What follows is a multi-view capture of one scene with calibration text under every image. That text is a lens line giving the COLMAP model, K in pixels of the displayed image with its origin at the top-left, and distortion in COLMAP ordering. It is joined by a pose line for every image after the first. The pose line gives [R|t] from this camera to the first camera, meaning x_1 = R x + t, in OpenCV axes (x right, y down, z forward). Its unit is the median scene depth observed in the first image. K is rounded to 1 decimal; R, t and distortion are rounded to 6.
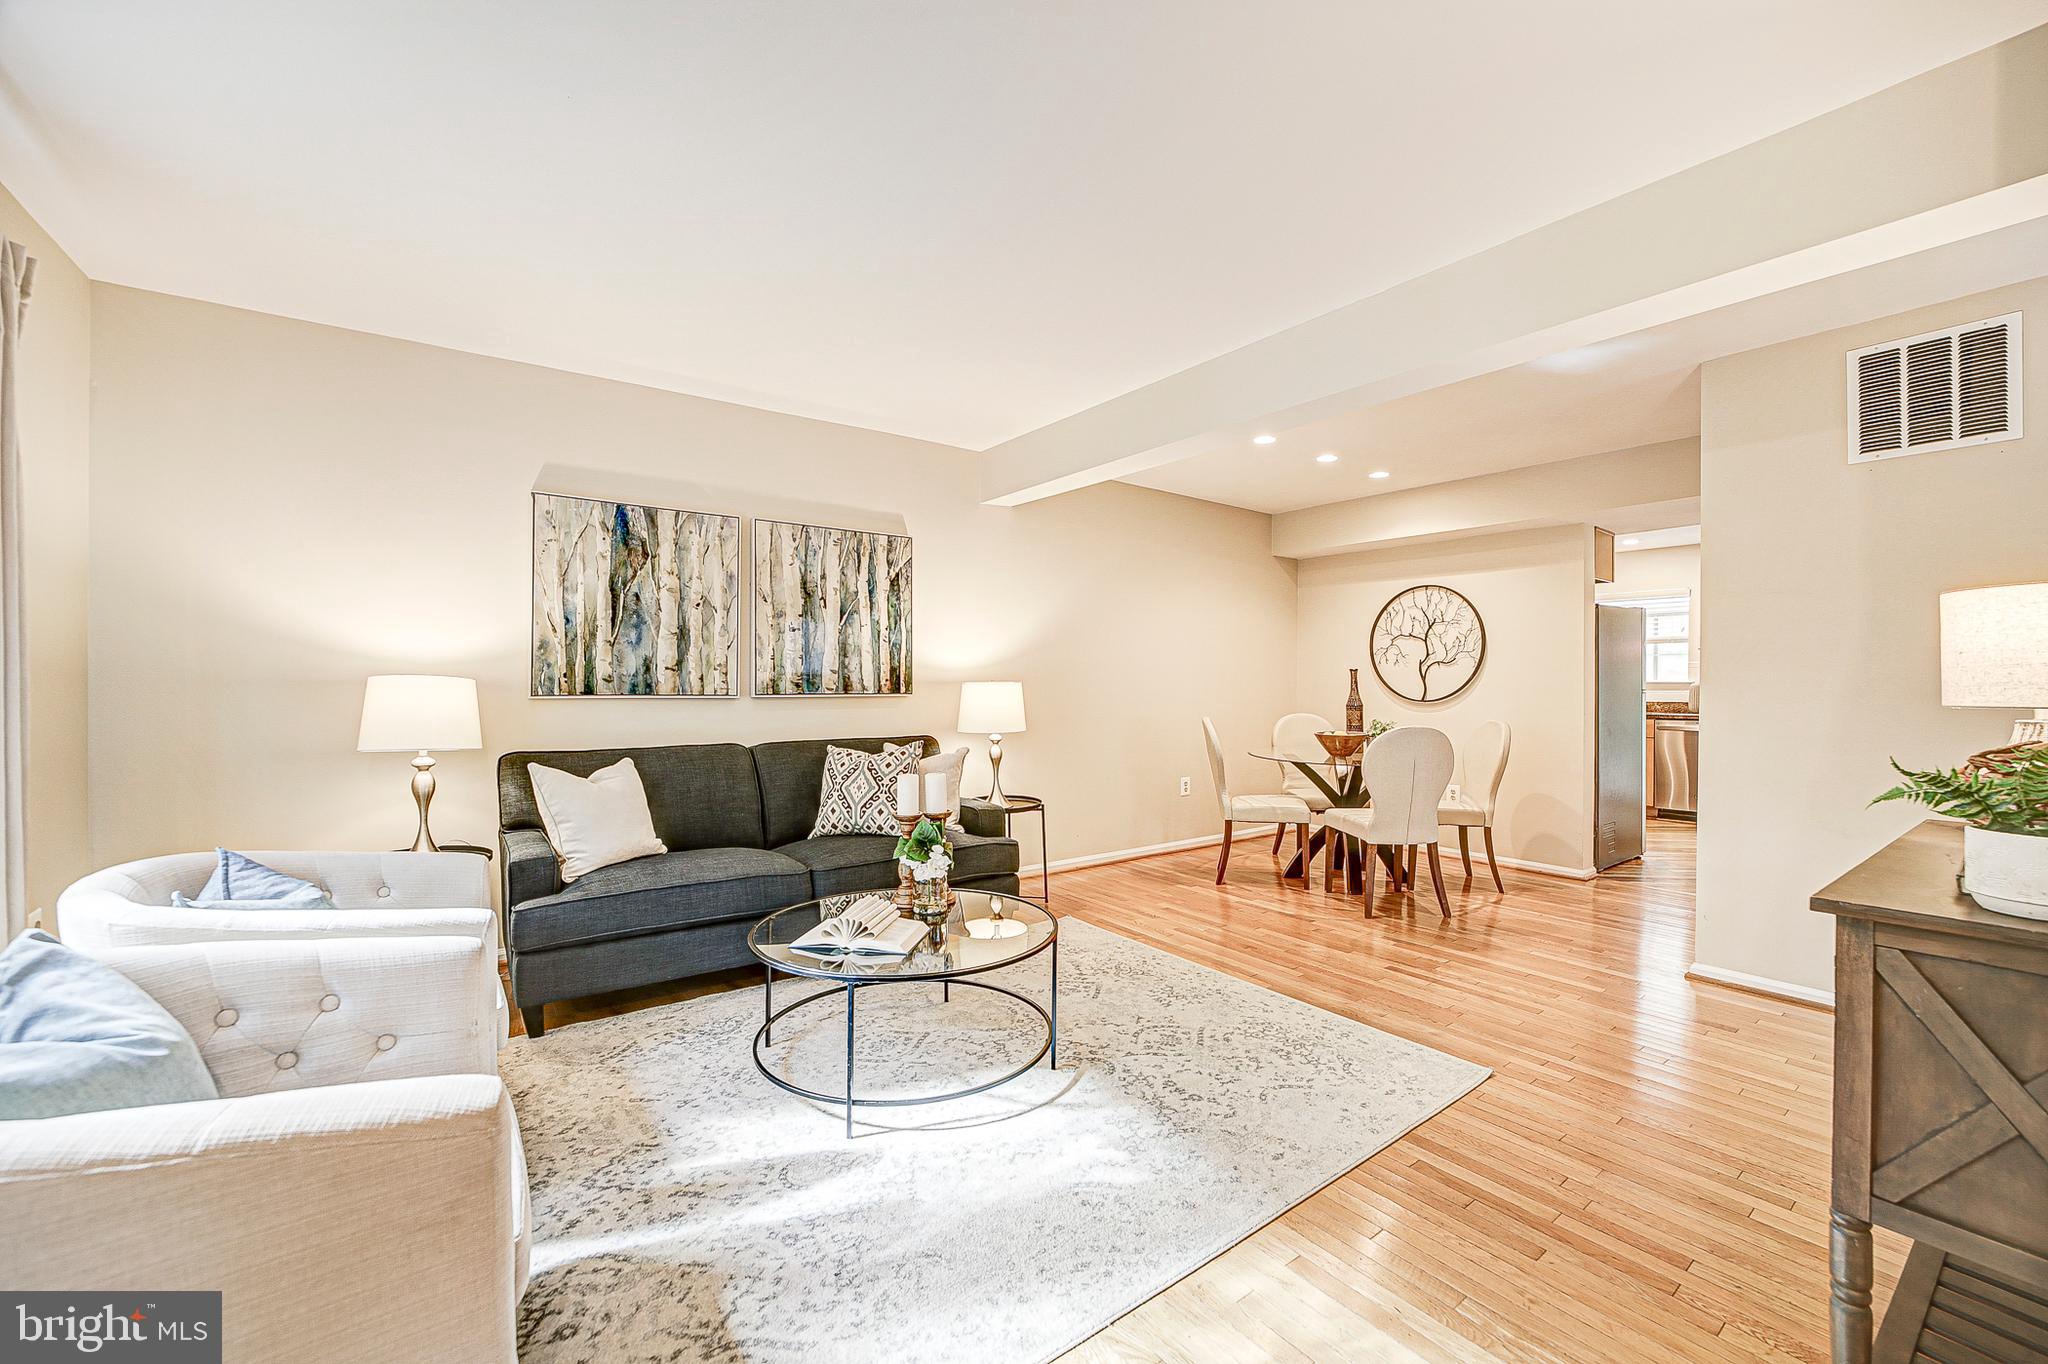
lens RADIAL K [[819.8, 0, 1036.1], [0, 819.8, 683.3], [0, 0, 1]] dist [-0.043495, 0.010722]
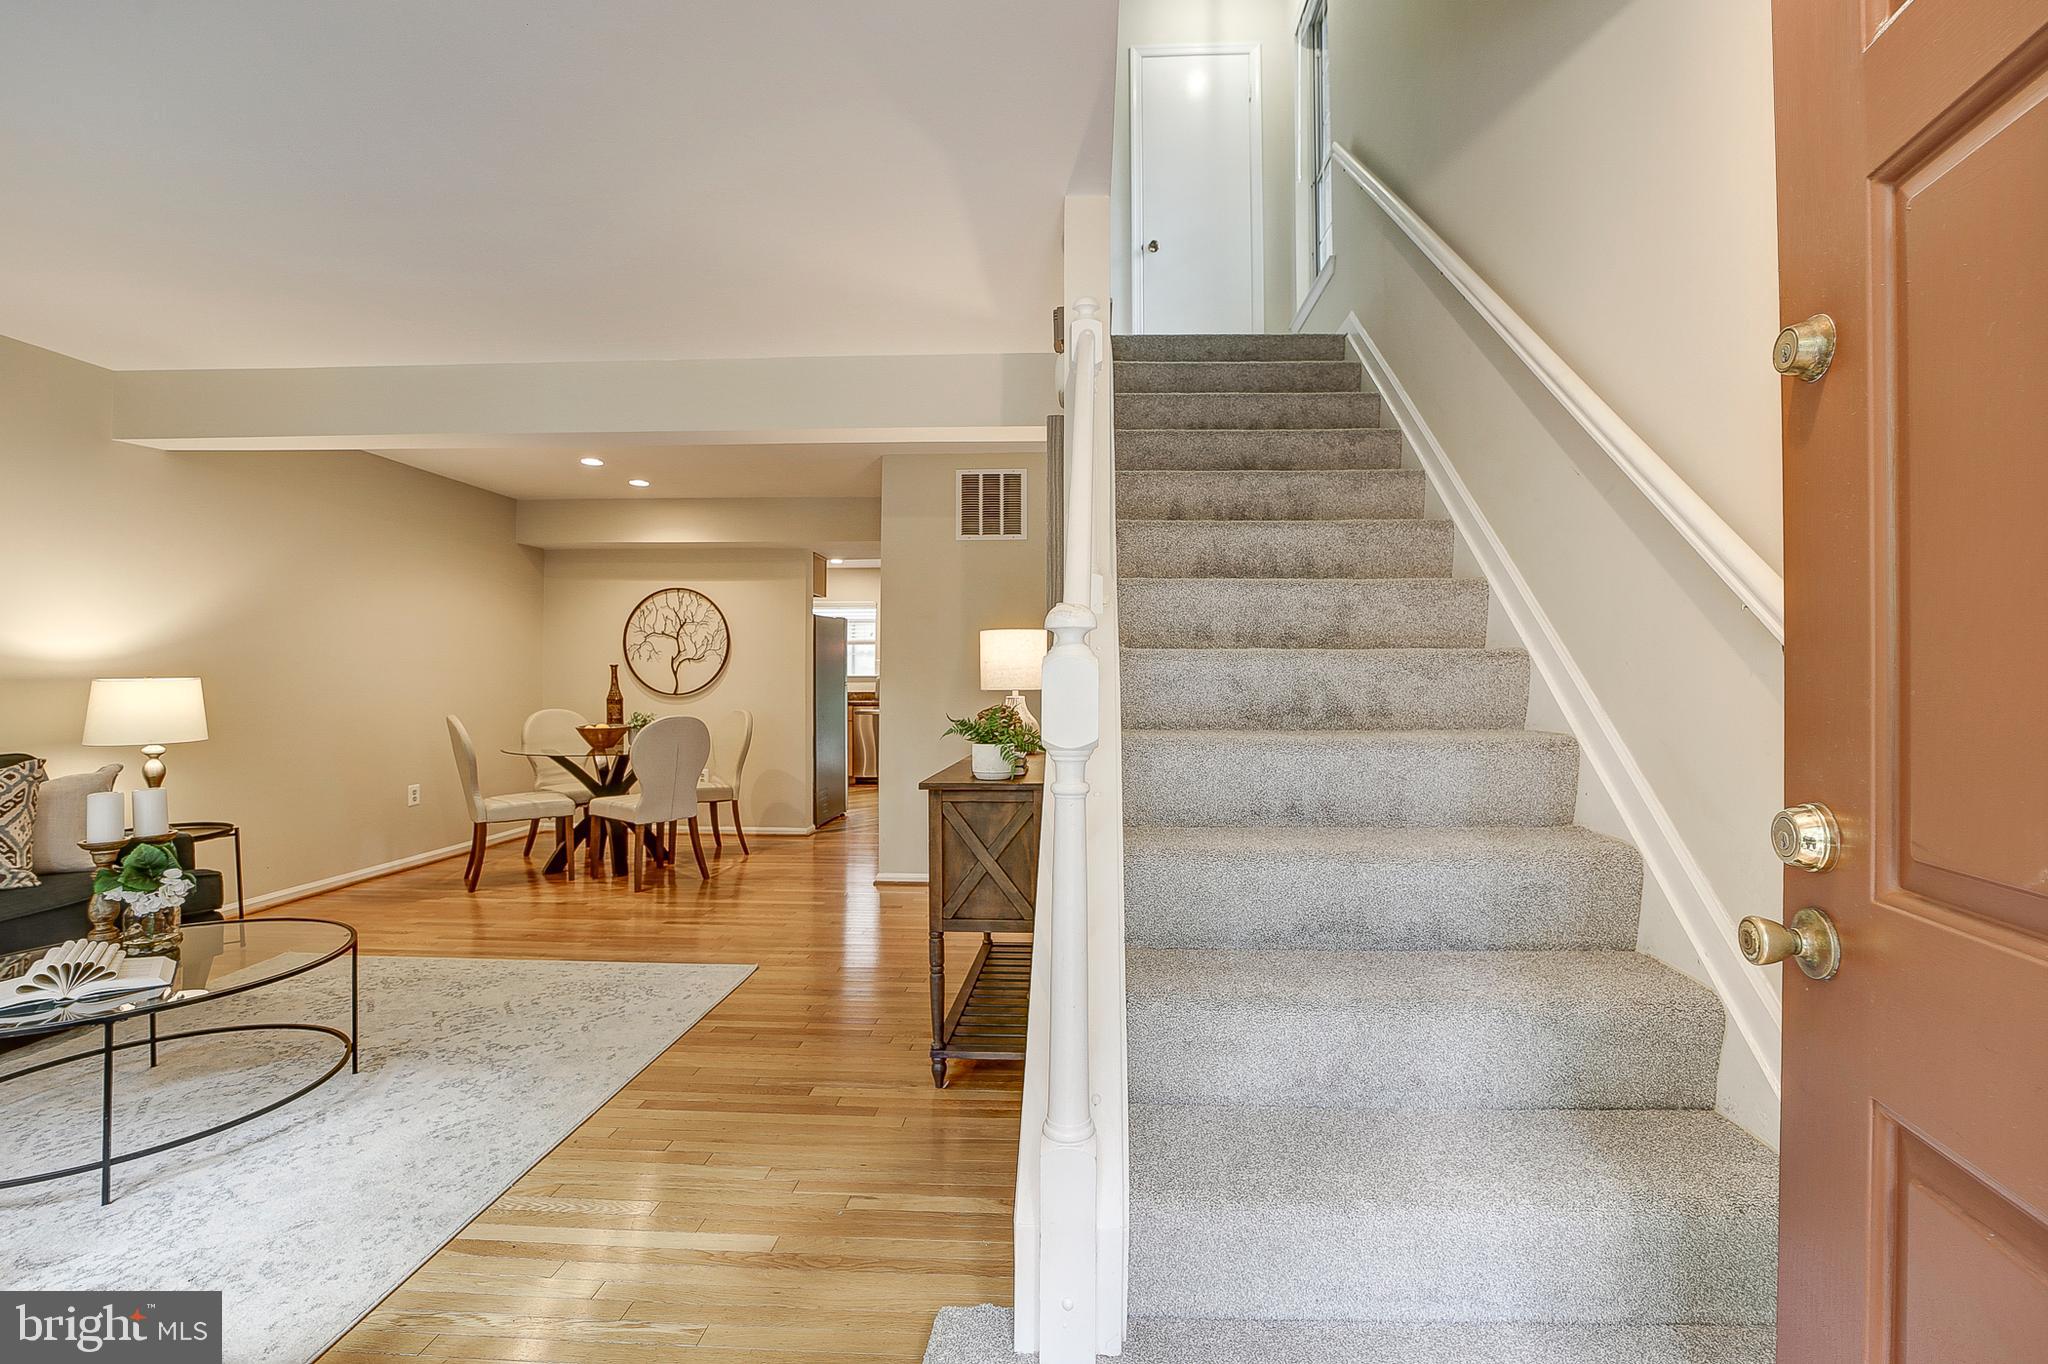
lens RADIAL K [[817.7, 0, 1028.8], [0, 817.7, 679.0], [0, 0, 1]] dist [-0.012581, -0.000045]
pose [[0.645333, -0.003952, 0.763892, -0.076252], [0.002660, 0.999992, 0.002926, -0.000895], [-0.763897, 0.000144, 0.645338, -0.097667]]
